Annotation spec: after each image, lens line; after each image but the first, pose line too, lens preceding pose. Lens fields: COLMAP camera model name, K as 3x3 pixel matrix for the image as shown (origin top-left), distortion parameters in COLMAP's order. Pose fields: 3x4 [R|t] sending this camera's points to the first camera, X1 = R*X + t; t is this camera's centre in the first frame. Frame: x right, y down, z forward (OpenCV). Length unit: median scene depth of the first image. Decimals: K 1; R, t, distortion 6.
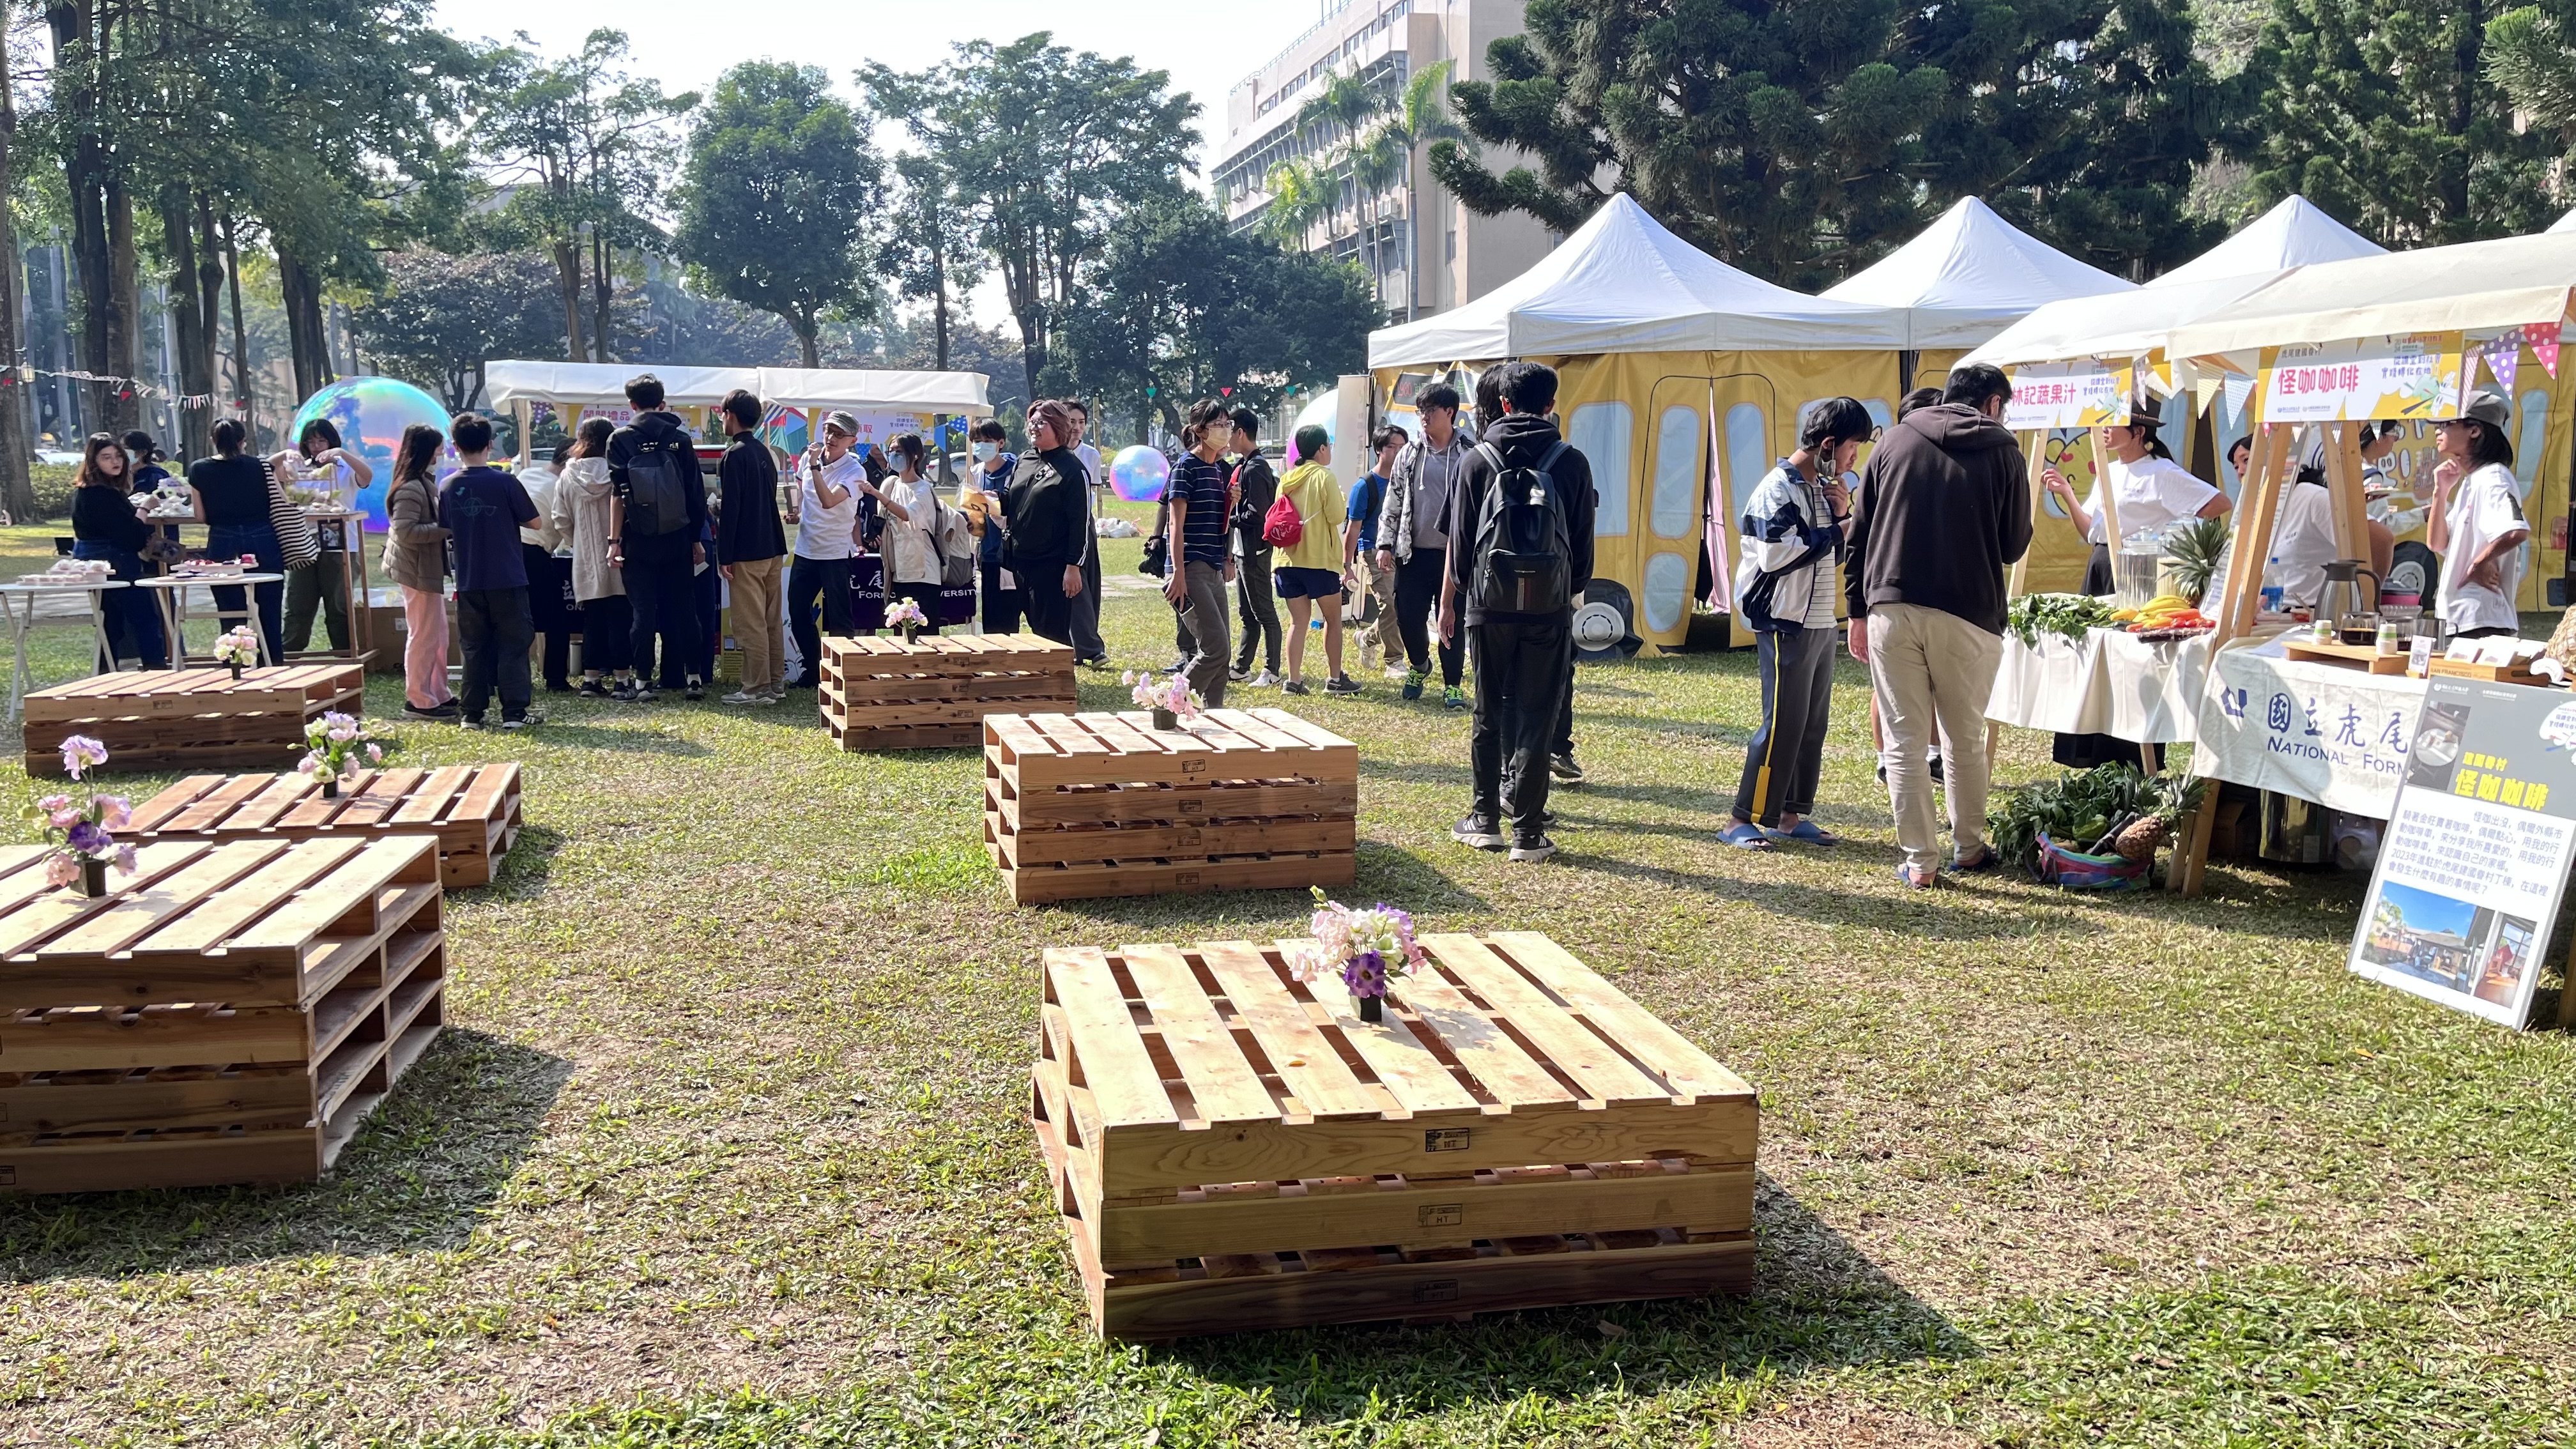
lens RADIAL K [[1927.3, 0, 1285.8], [0, 1927.3, 720.1], [0, 0, 1]] dist [0.082786, -0.115303]
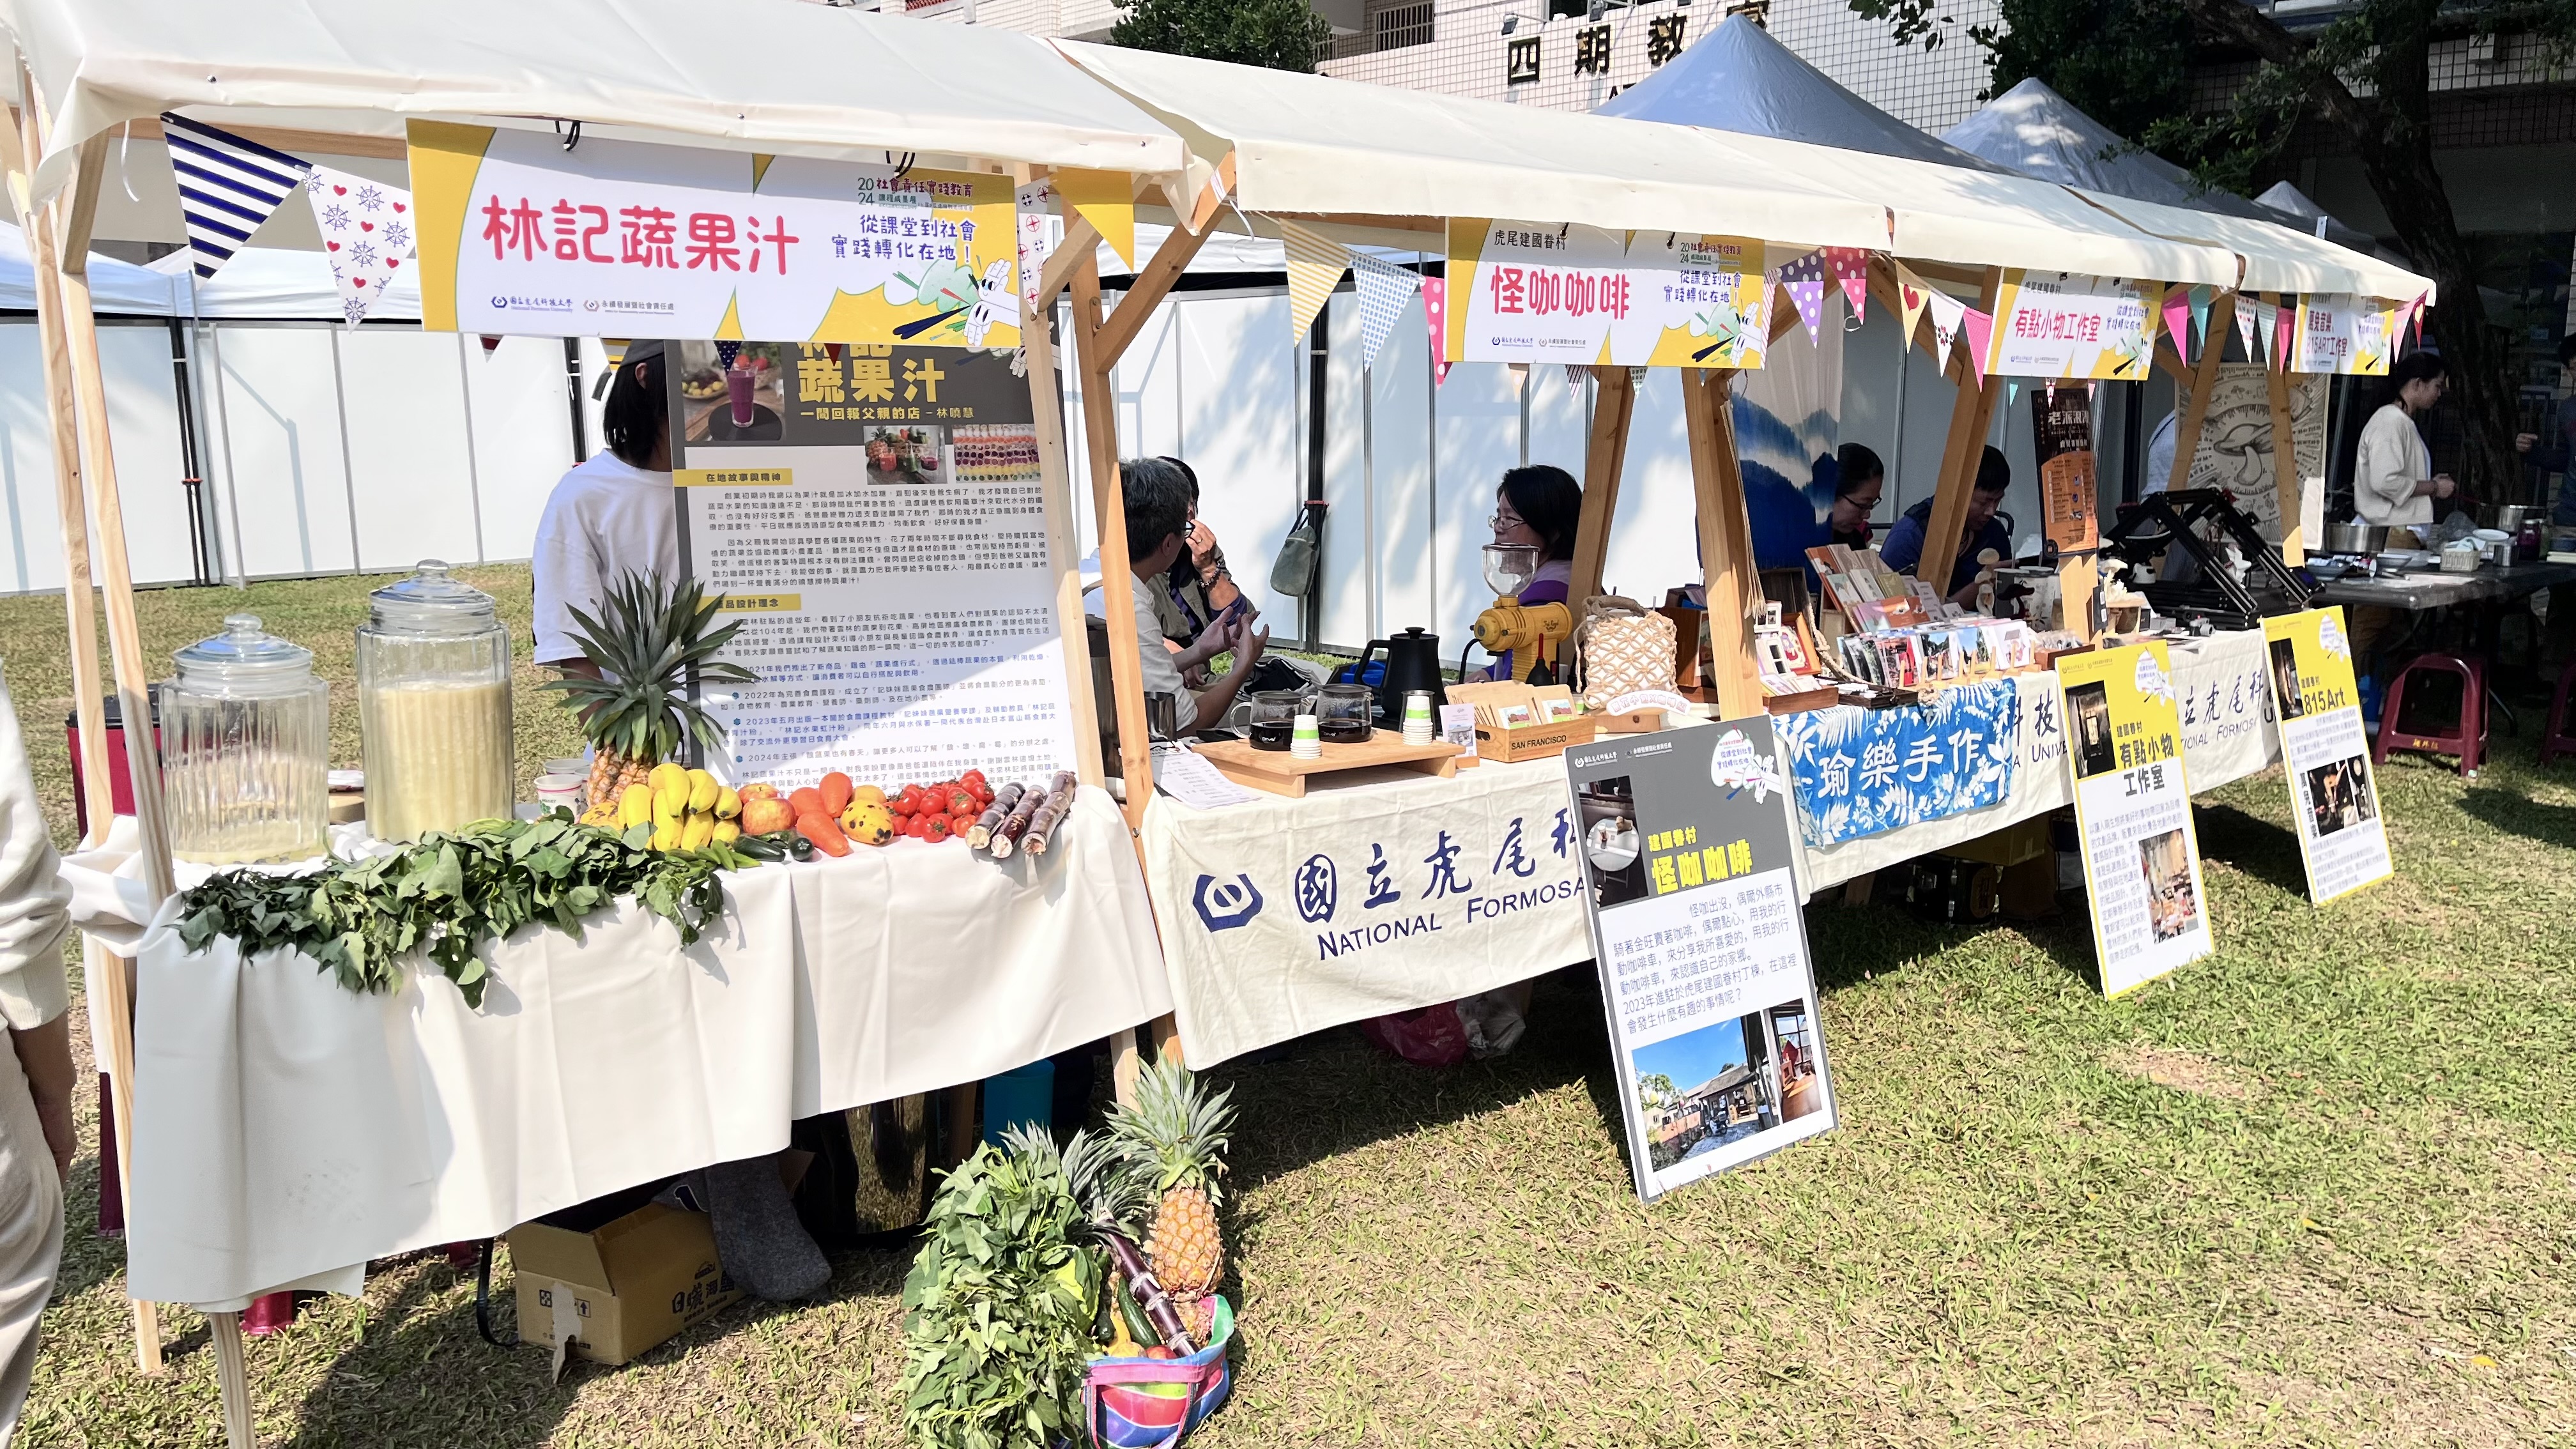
lens RADIAL K [[1927.3, 0, 1285.8], [0, 1927.3, 720.1], [0, 0, 1]] dist [0.082786, -0.115303]
pose [[-0.472756, -0.149147, 0.868479, 0.053208], [0.107856, 0.968368, 0.225013, -0.196374], [-0.874568, 0.200047, -0.441716, 1.399116]]
